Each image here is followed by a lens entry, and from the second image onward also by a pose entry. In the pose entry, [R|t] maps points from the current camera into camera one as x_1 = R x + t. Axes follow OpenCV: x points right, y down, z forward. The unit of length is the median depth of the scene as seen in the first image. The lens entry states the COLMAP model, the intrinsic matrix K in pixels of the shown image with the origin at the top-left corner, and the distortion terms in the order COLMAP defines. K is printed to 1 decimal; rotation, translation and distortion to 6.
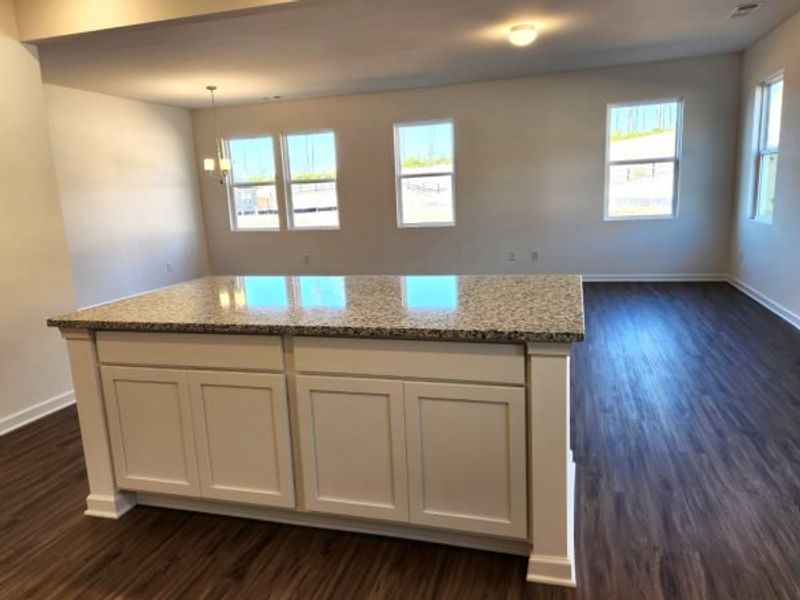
lens RADIAL K [[566.2, 0, 394.7], [0, 566.2, 304.2], [0, 0, 1]] dist [0.071763, -0.044301]
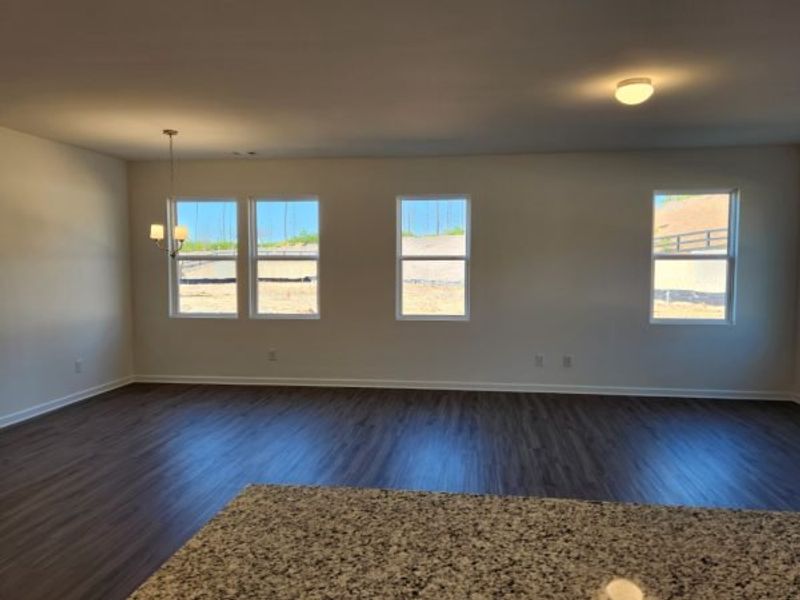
lens RADIAL K [[566.2, 0, 406.6], [0, 566.2, 297.7], [0, 0, 1]] dist [0.071763, -0.044301]
pose [[0.984082, 0.036348, 0.173959, -0.123002], [-0.011385, 0.989744, -0.142397, -0.054410], [-0.177350, 0.138150, 0.974403, 0.219825]]
